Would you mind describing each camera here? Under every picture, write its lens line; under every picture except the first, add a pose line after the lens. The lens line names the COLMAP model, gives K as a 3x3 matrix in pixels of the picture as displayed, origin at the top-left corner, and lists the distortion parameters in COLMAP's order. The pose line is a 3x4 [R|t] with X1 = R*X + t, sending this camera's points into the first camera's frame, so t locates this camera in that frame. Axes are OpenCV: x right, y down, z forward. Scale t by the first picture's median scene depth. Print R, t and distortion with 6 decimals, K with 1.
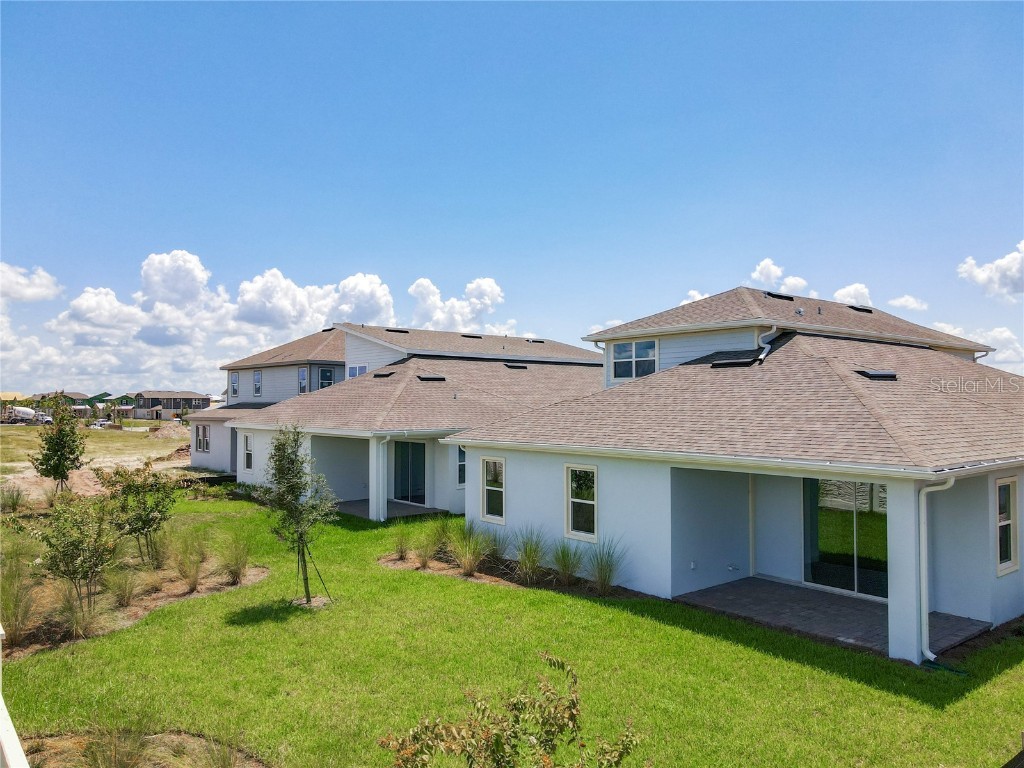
lens RADIAL K [[746.6, 0, 497.8], [0, 746.6, 387.3], [0, 0, 1]] dist [0.010518, 0.001289]
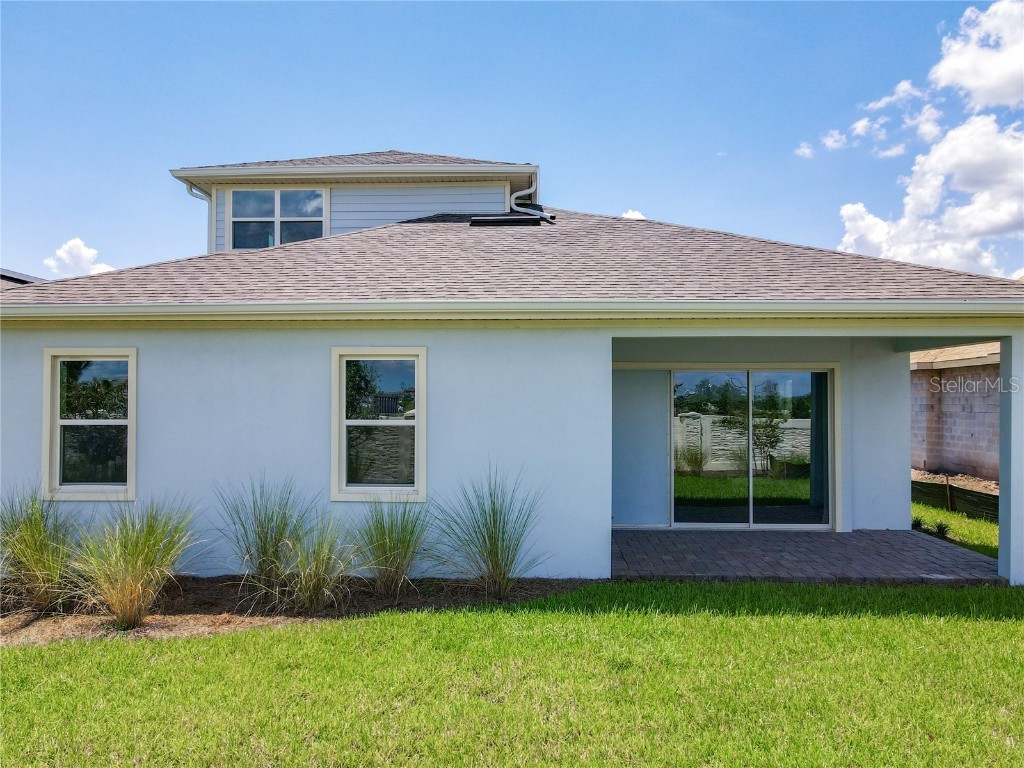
lens RADIAL K [[769.3, 0, 512.0], [0, 769.3, 384.0], [0, 0, 1]] dist [0.013736, 0.002839]
pose [[0.653411, 0.016035, 0.756833, -0.211590], [-0.019817, 0.999795, -0.004074, 0.124069], [-0.756744, -0.012336, 0.653595, 0.589633]]
